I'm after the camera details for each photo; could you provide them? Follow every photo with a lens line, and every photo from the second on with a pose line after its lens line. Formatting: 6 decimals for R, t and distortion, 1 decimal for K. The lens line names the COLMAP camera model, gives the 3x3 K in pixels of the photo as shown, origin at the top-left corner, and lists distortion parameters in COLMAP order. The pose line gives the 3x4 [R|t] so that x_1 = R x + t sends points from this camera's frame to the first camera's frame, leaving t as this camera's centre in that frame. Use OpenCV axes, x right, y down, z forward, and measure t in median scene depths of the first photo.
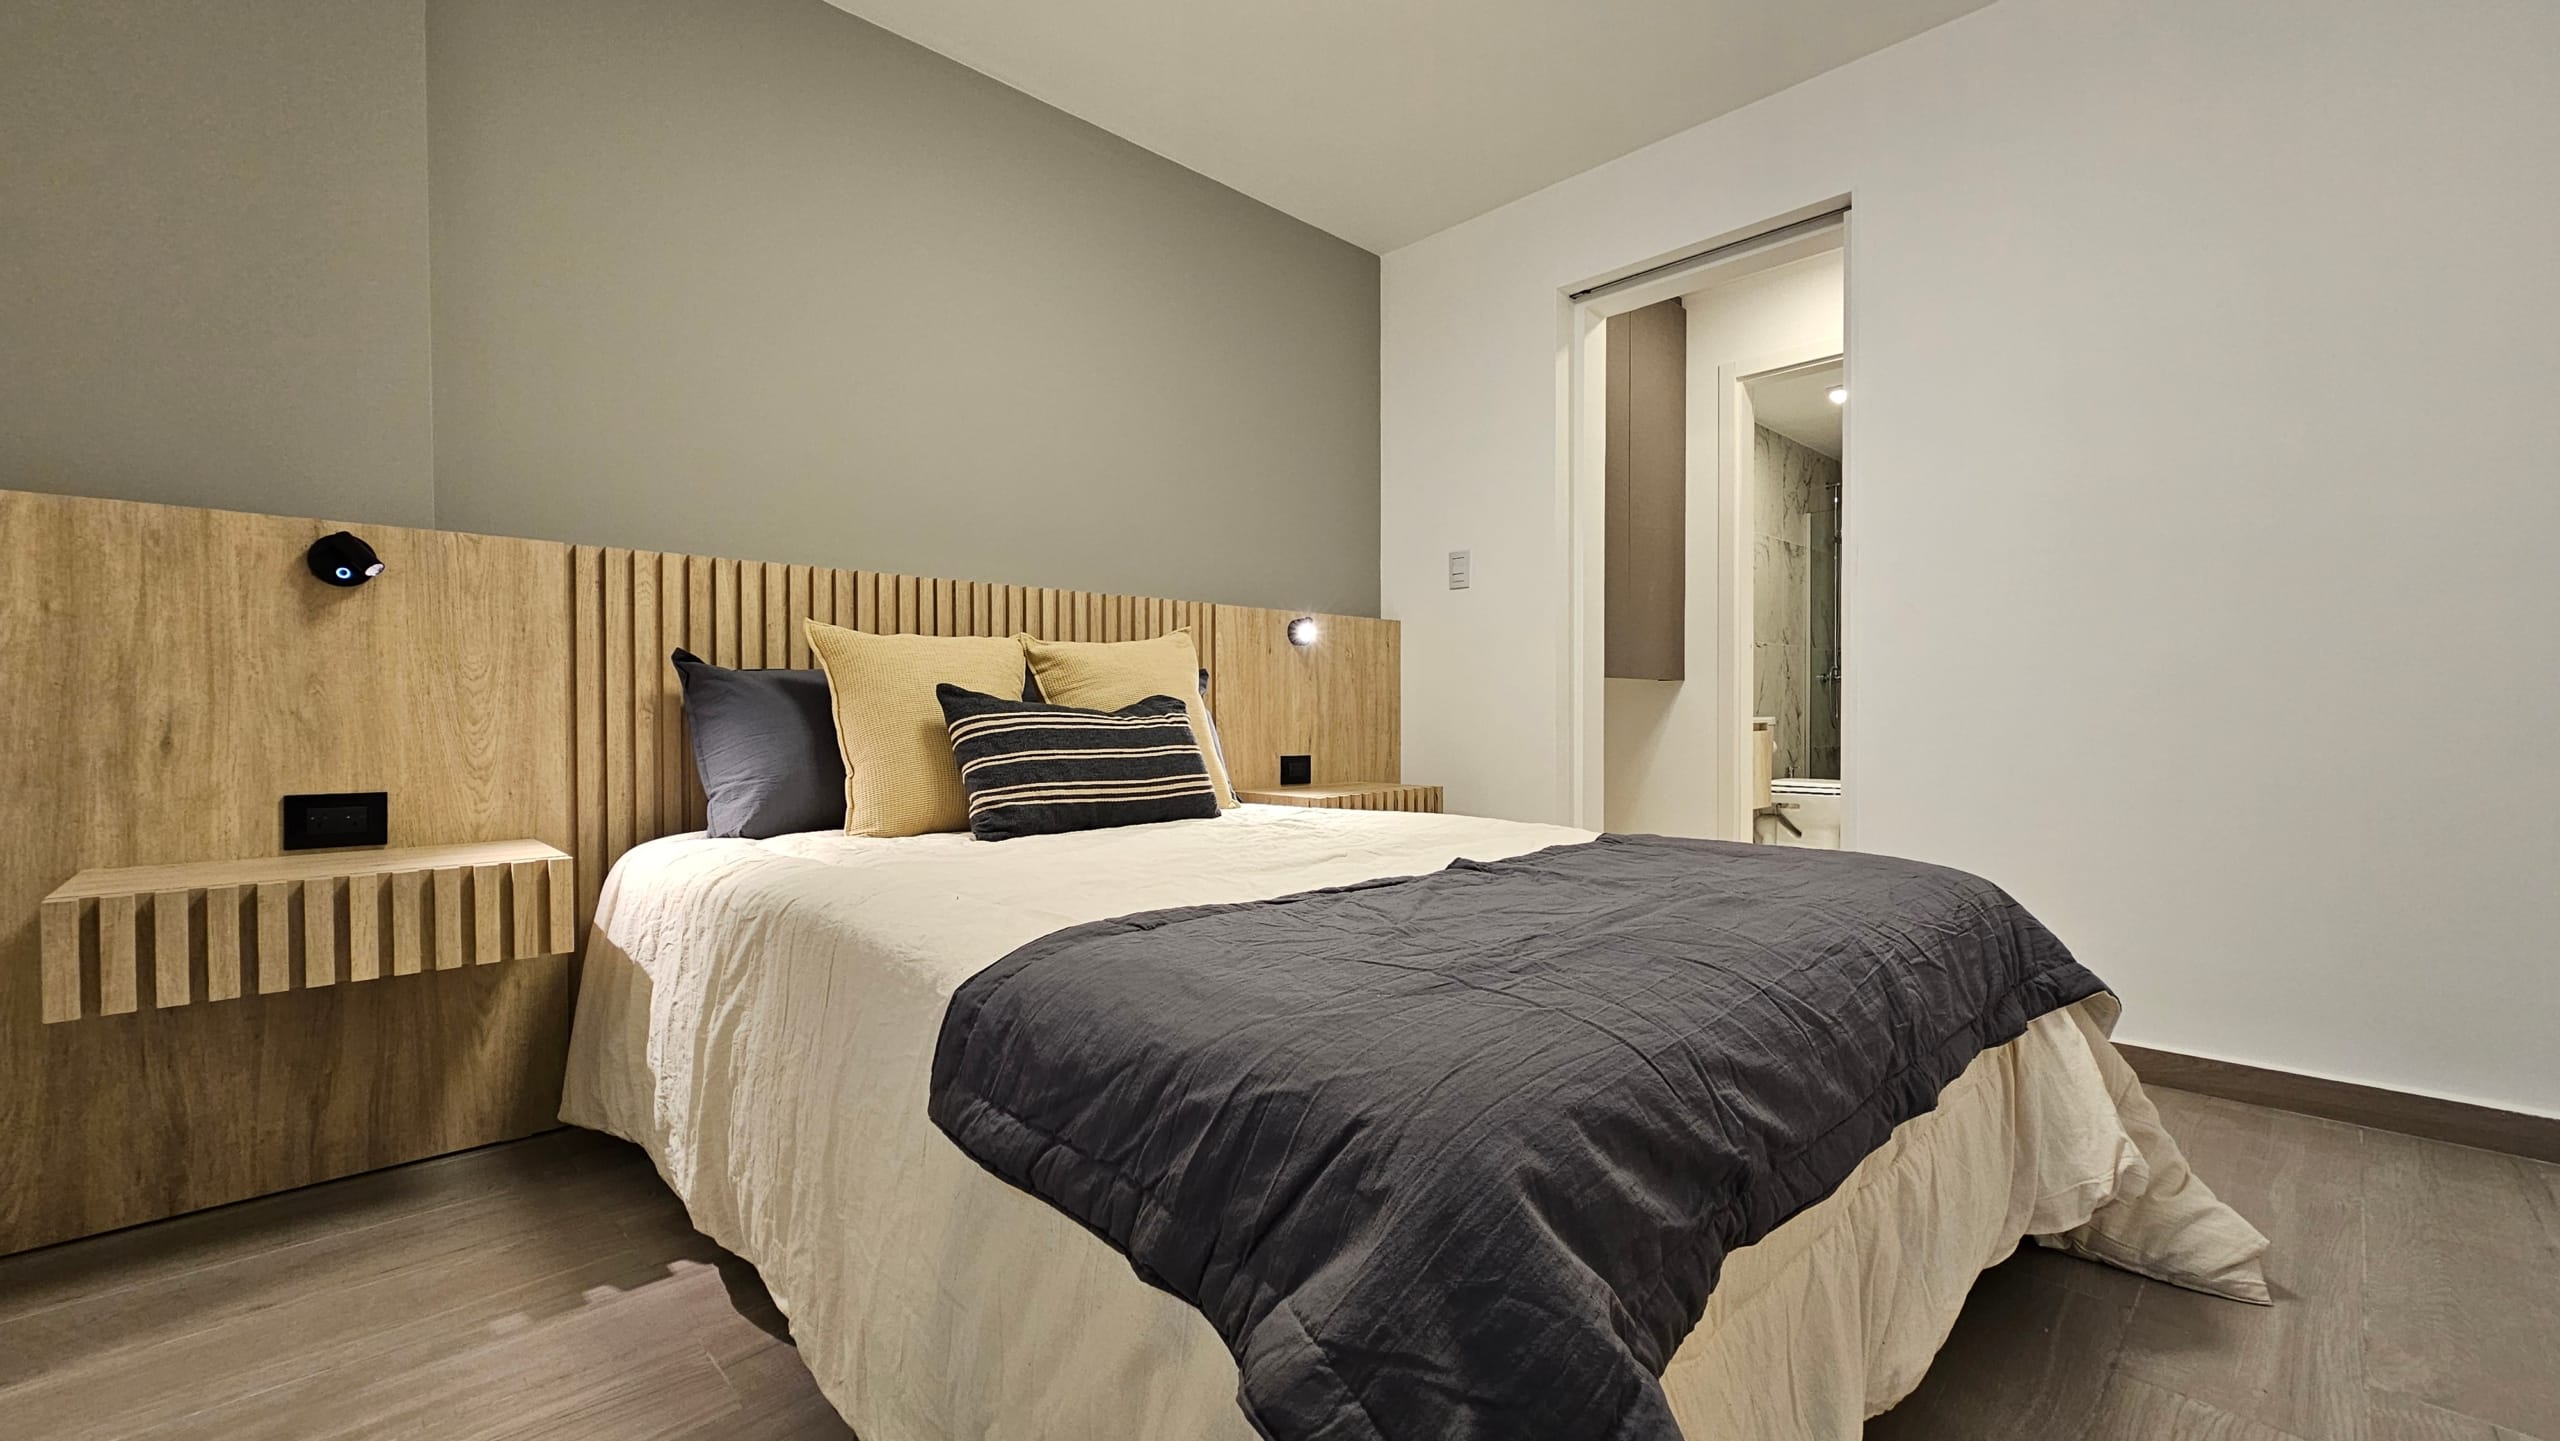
lens RADIAL K [[1030.9, 0, 1280.0], [0, 1030.9, 720.5], [0, 0, 1]] dist [-0.000027, -0.000003]
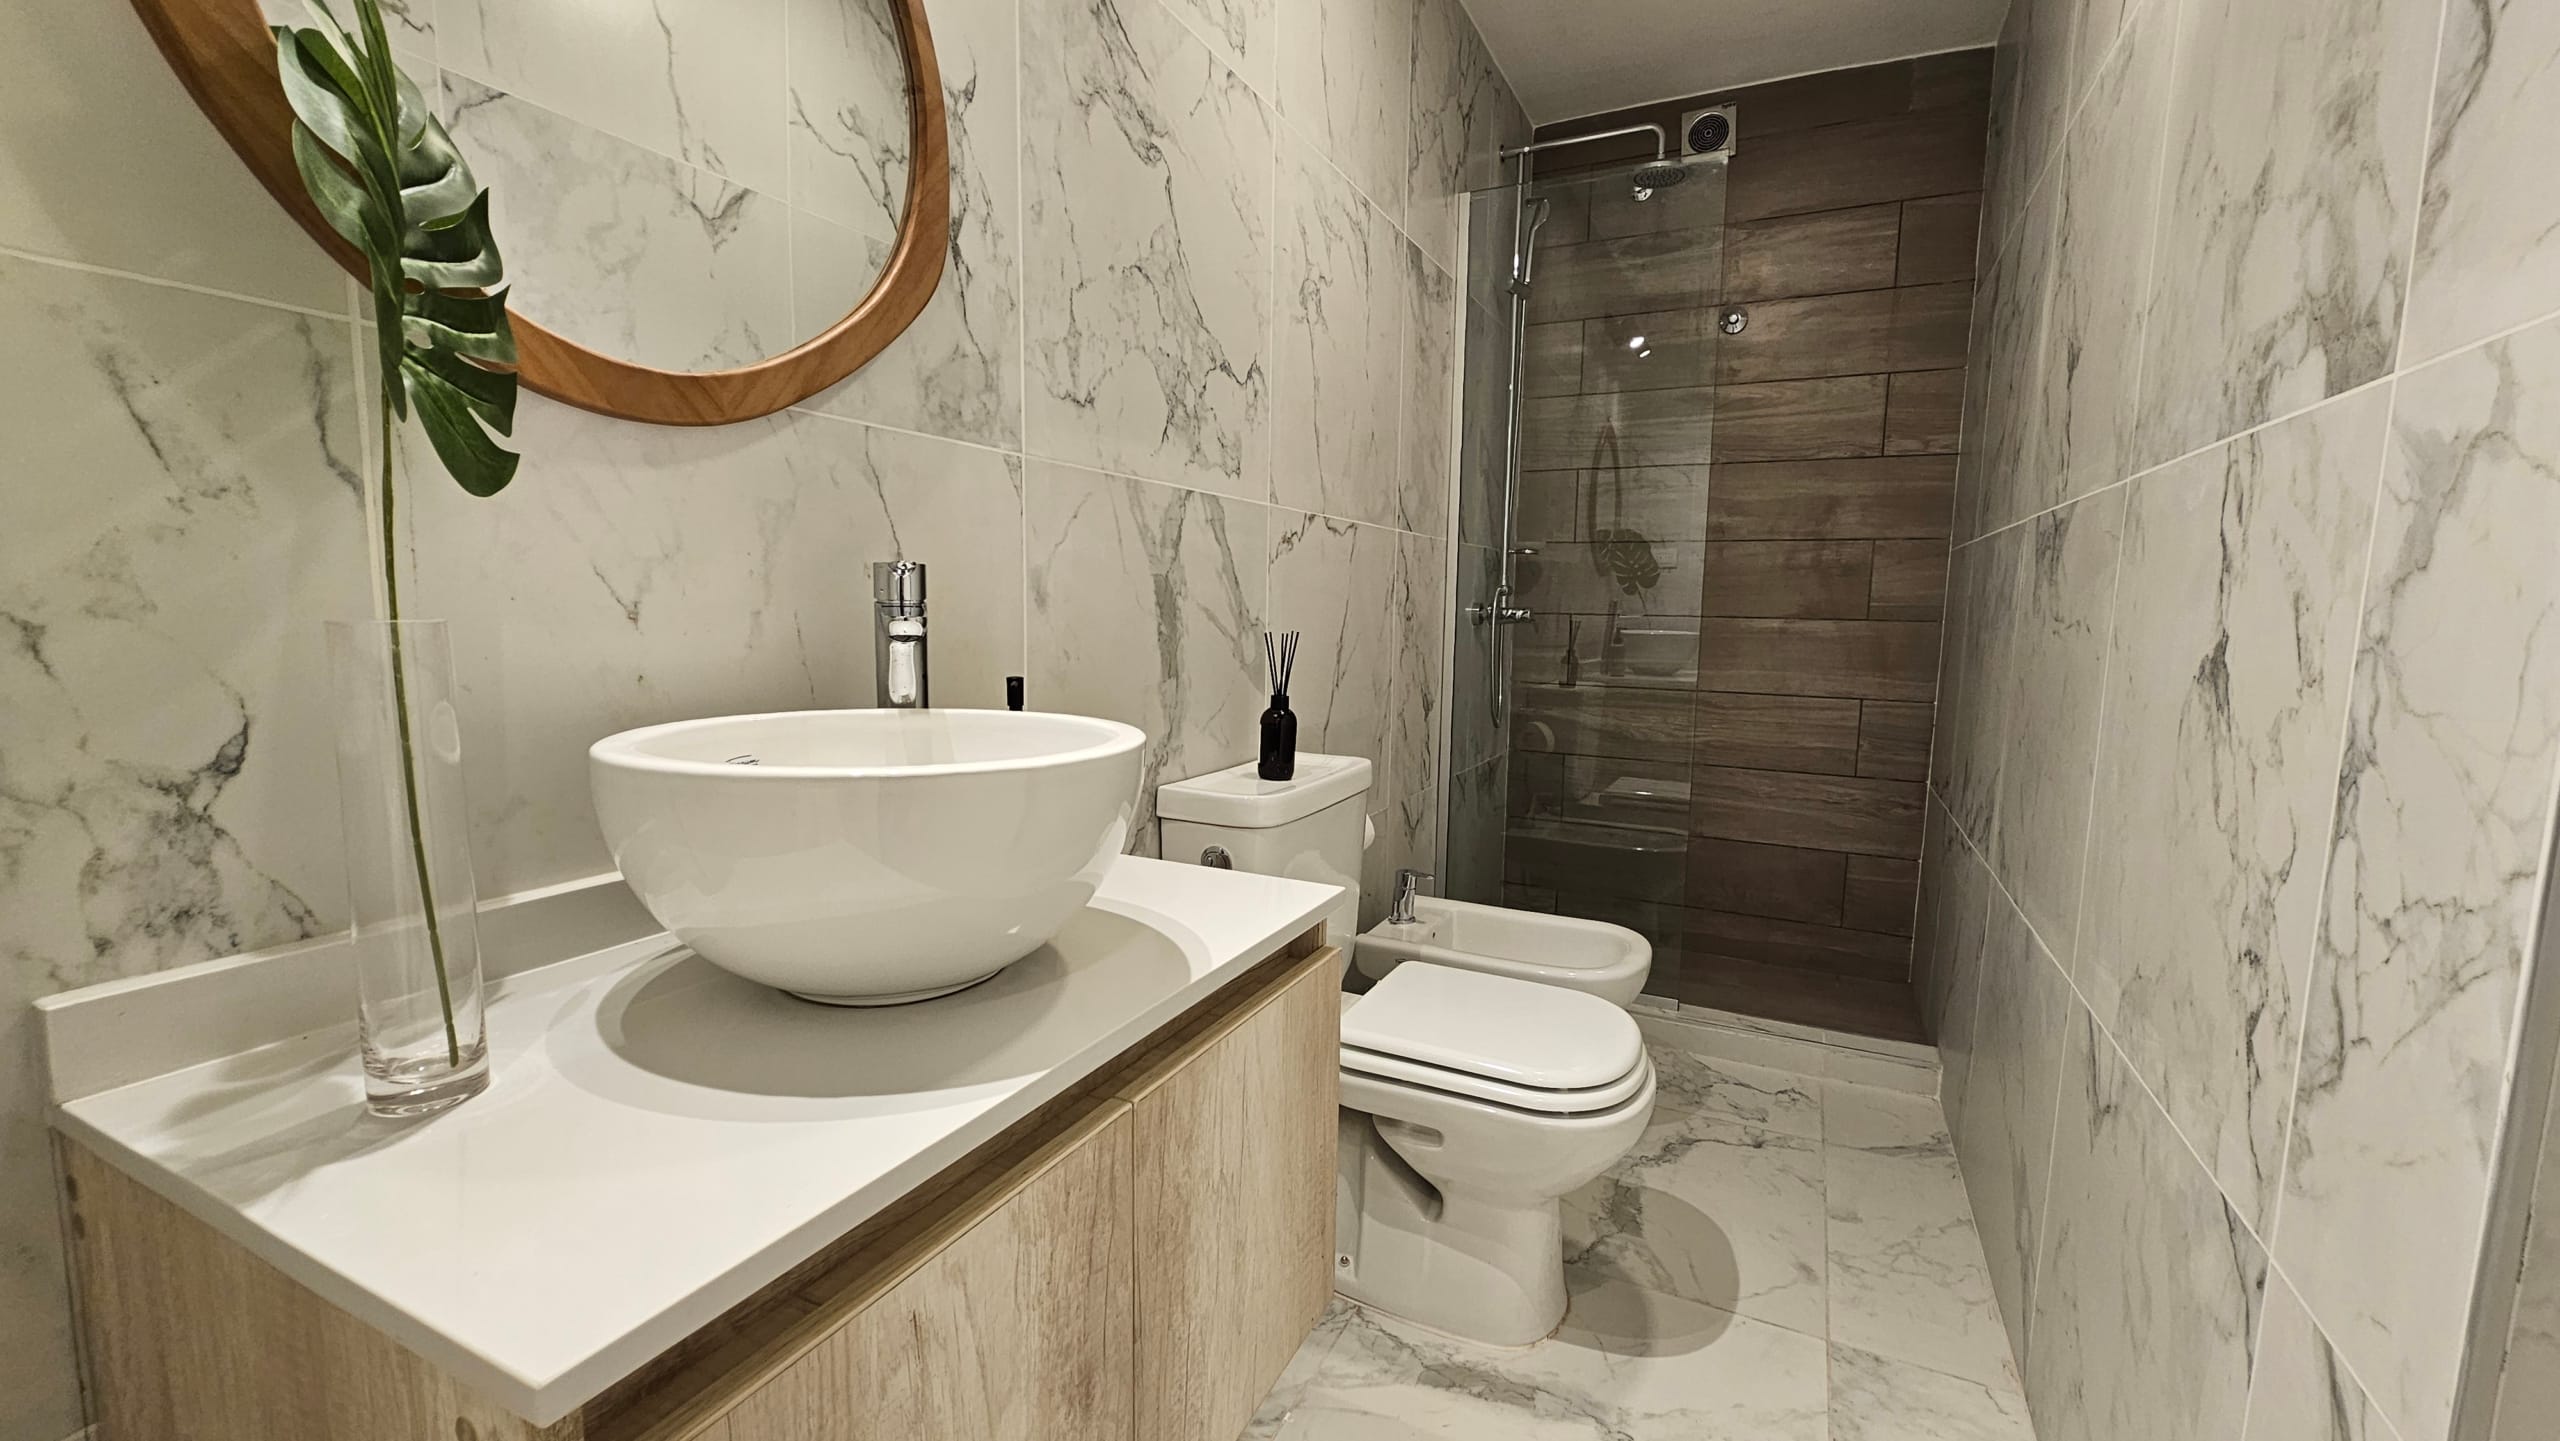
lens RADIAL K [[1030.9, 0, 1280.0], [0, 1030.9, 720.5], [0, 0, 1]] dist [-0.000027, -0.000003]
pose [[0.939878, -0.022274, 0.340784, 0.998458], [-0.015389, 0.994095, 0.107416, -0.137299], [-0.341164, -0.106202, 0.933985, 2.059578]]
